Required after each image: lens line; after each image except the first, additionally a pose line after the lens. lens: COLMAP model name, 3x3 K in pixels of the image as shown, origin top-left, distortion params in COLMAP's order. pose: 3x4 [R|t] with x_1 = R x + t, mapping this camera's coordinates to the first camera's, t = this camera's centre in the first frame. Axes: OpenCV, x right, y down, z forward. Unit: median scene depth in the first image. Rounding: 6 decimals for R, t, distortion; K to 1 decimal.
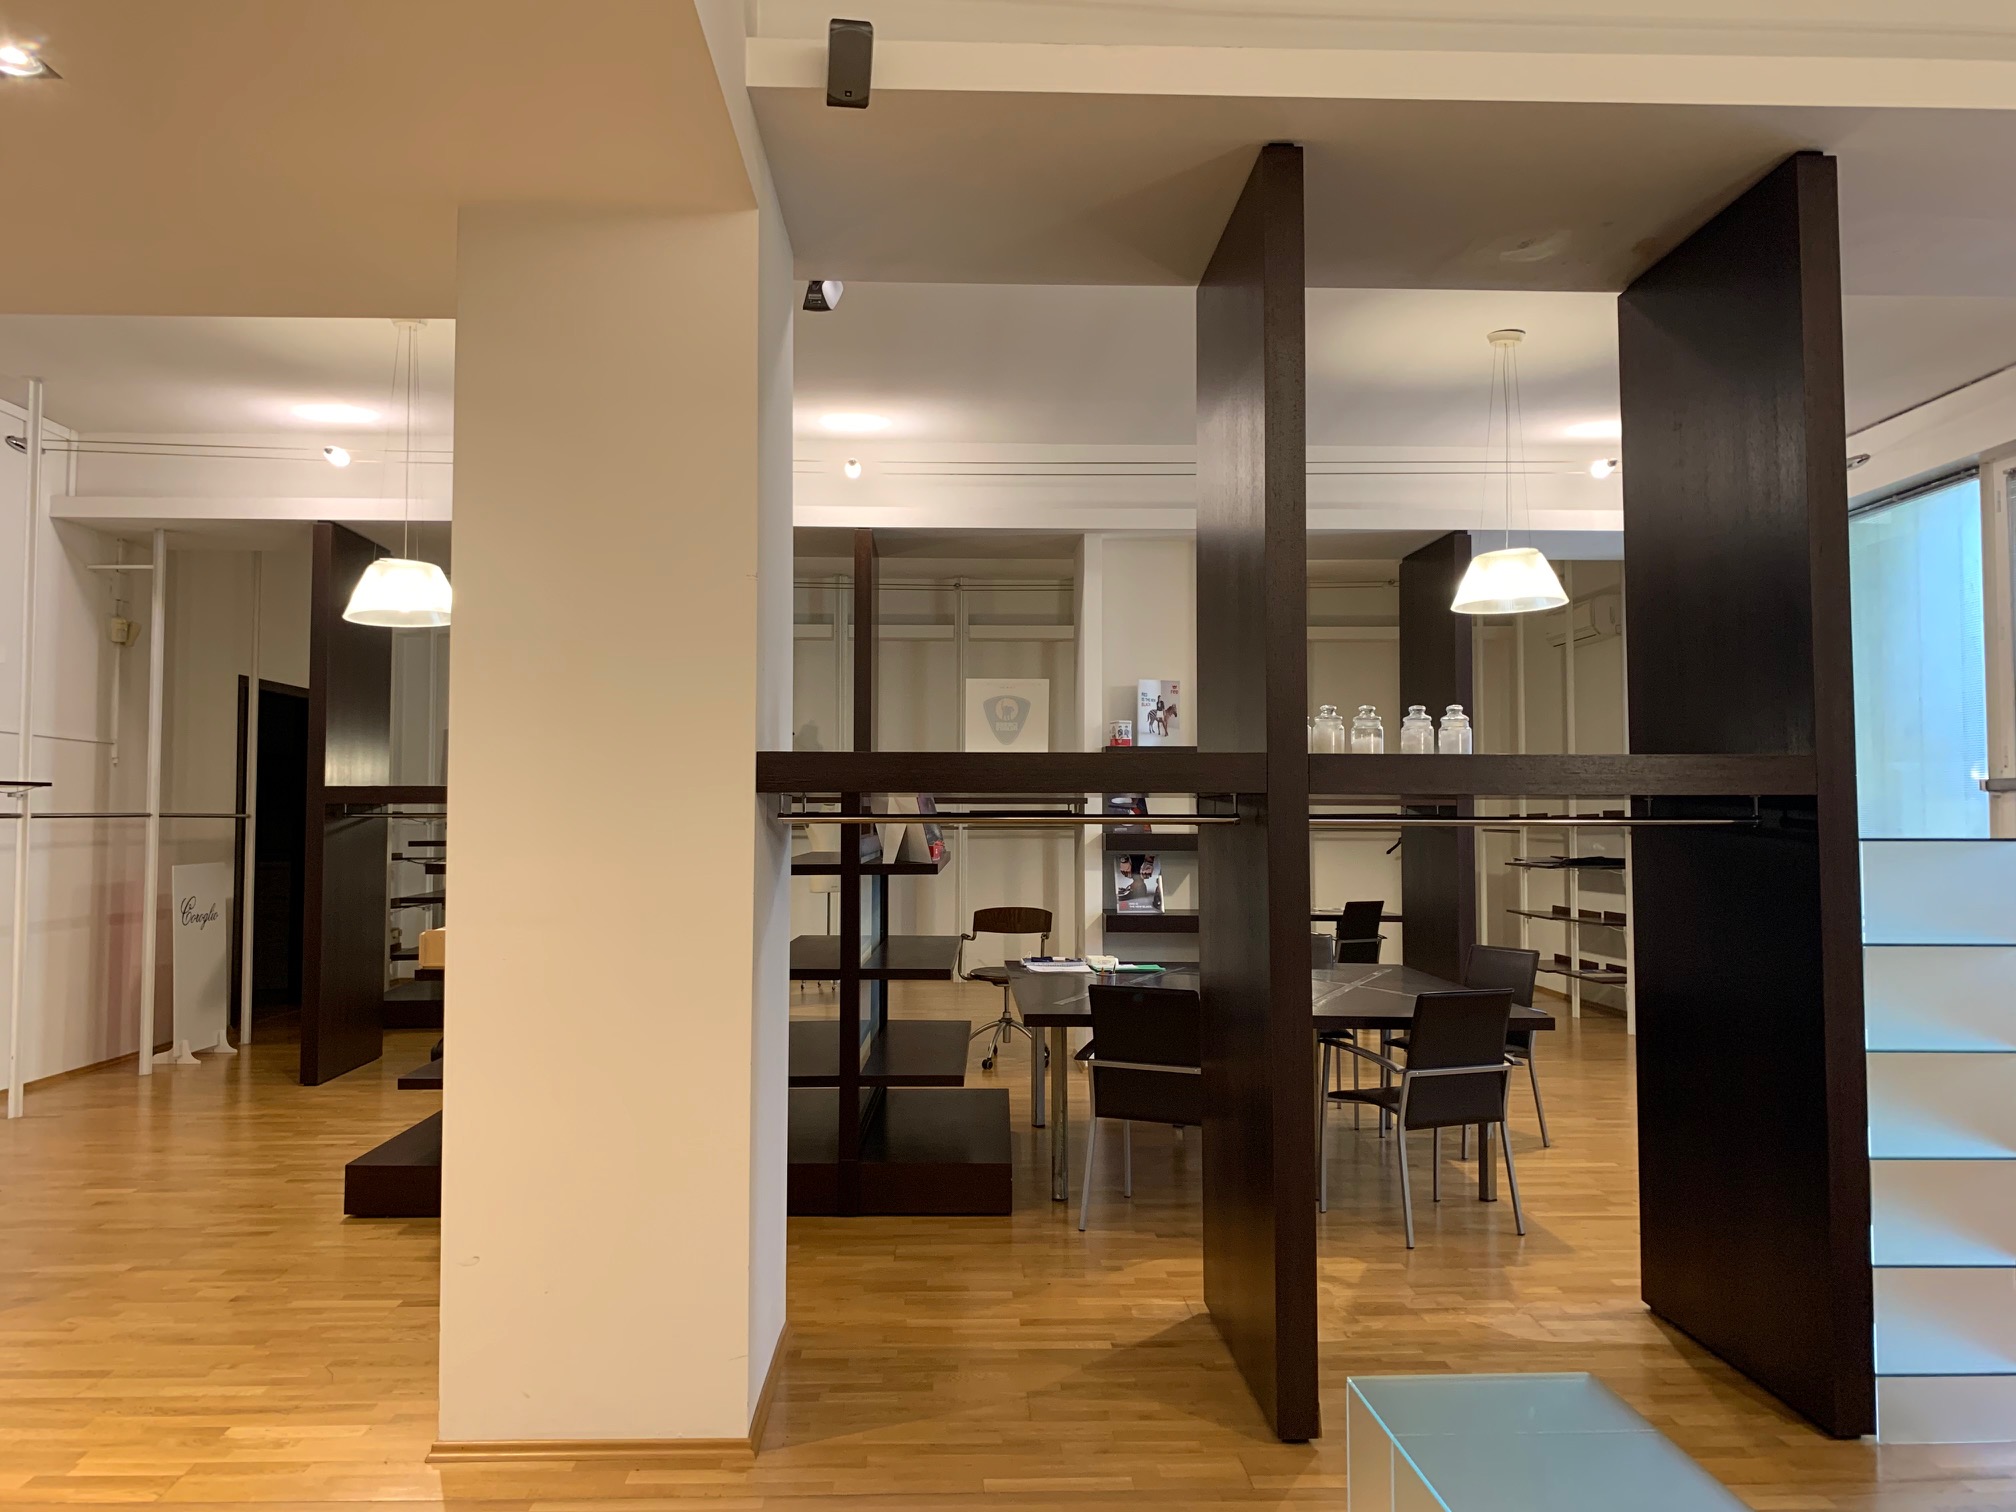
lens RADIAL K [[1526.3, 0, 1005.0], [0, 1526.3, 746.9], [0, 0, 1]] dist [0.038149, -0.048291]
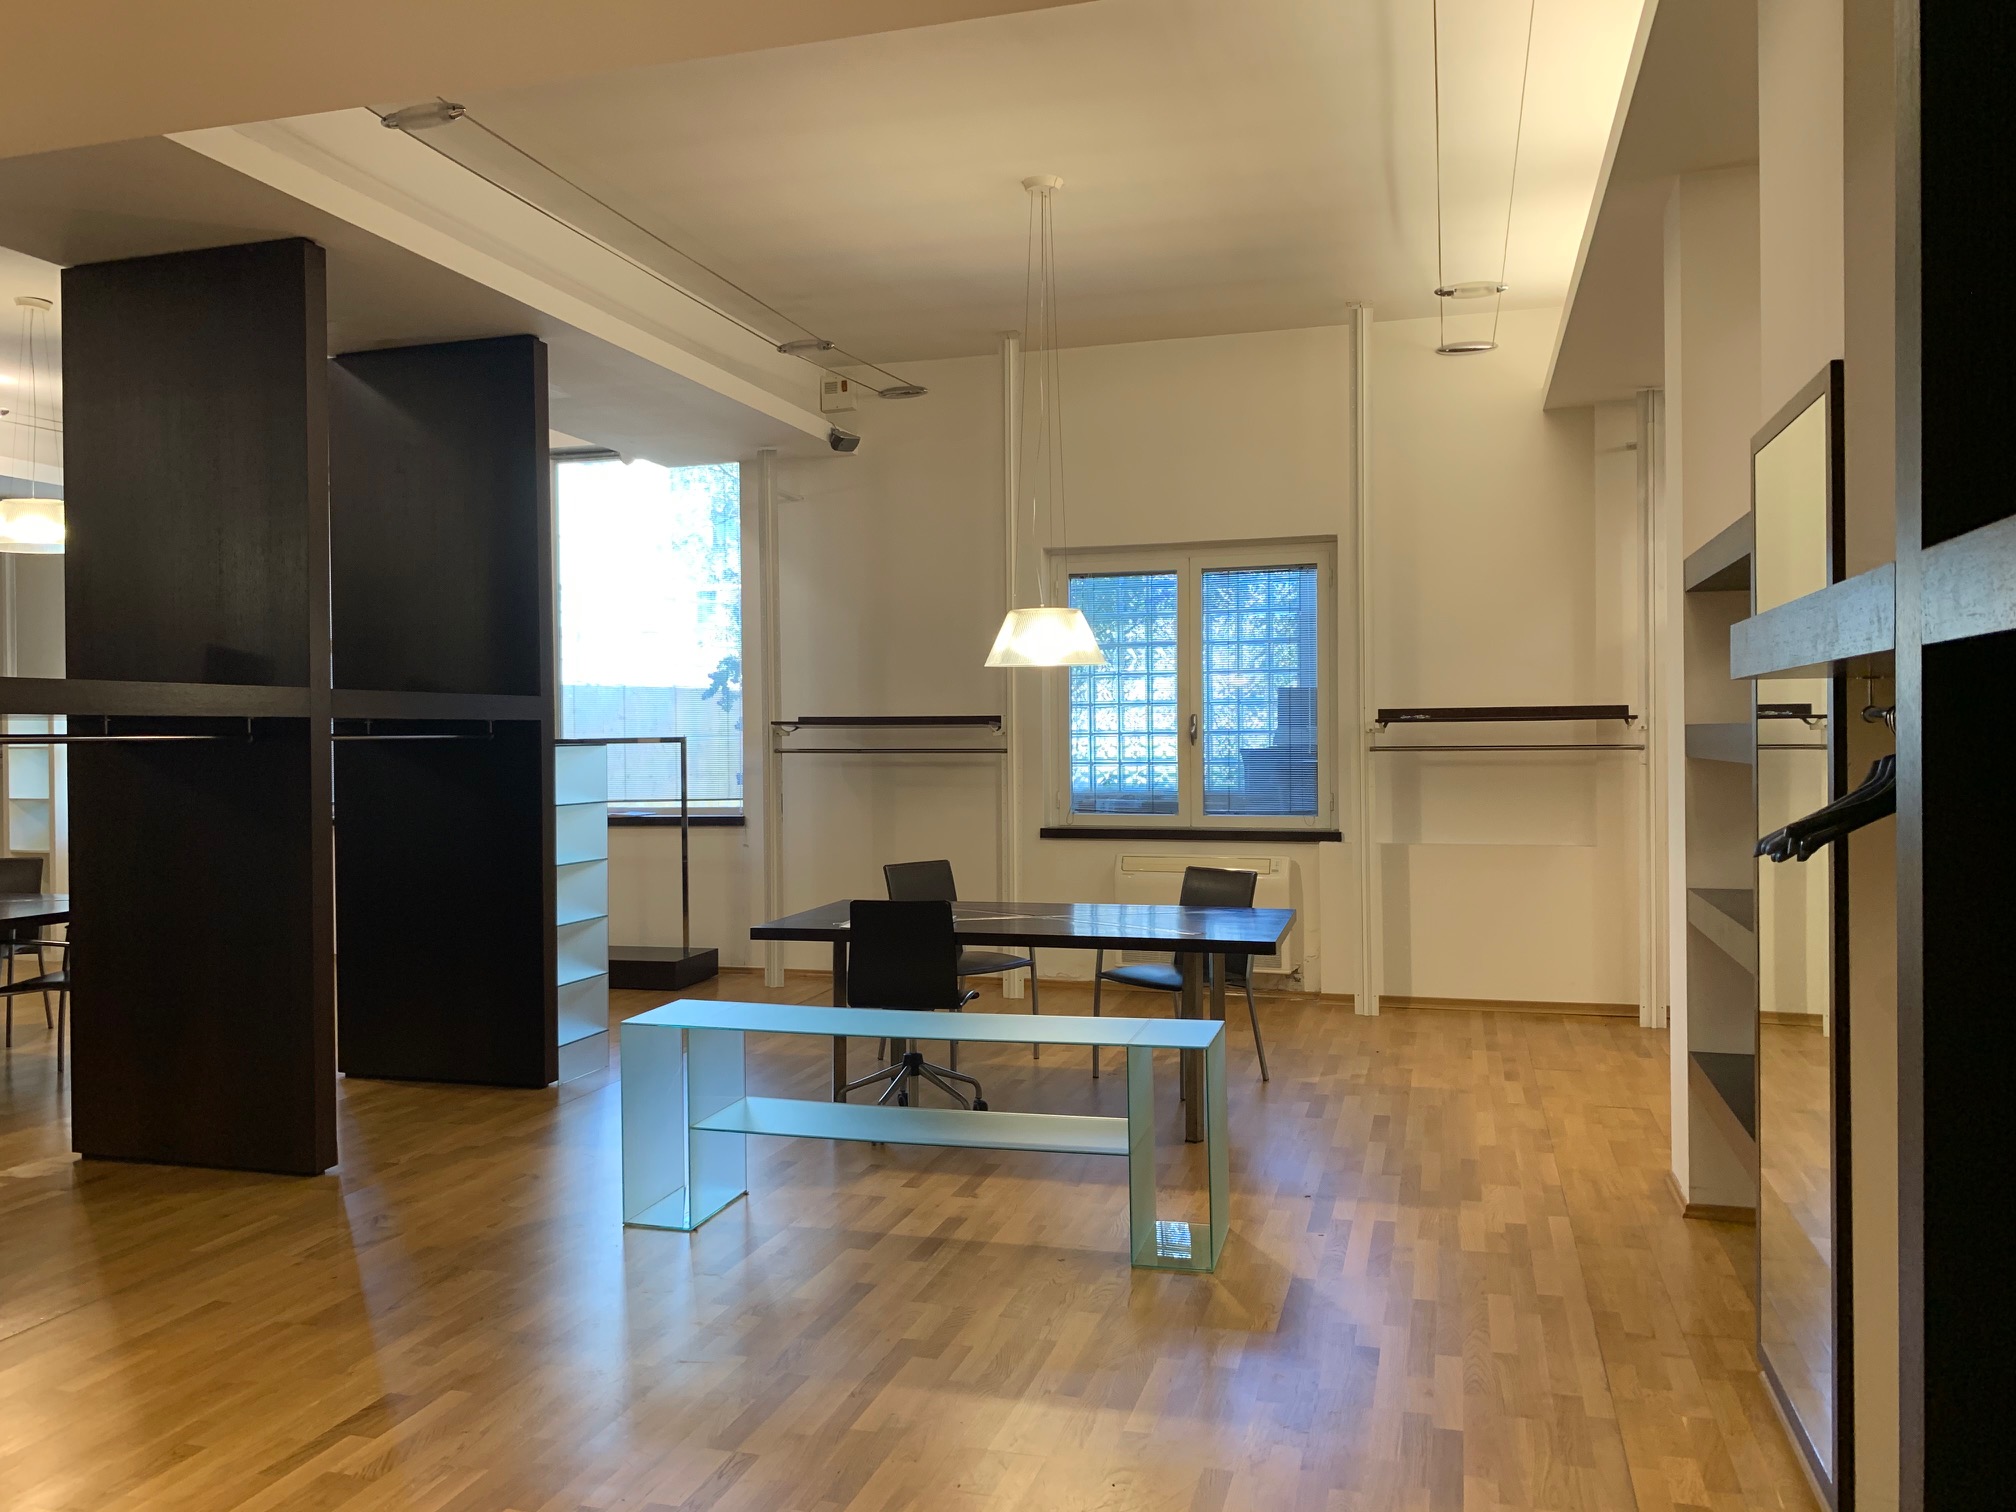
lens RADIAL K [[1526.3, 0, 1003.8], [0, 1526.3, 752.7], [0, 0, 1]] dist [0.038149, -0.048291]
pose [[0.310866, -0.015388, 0.950329, -0.912357], [-0.038722, 0.998834, 0.028841, -0.002376], [-0.949665, -0.045764, 0.309908, -0.023587]]
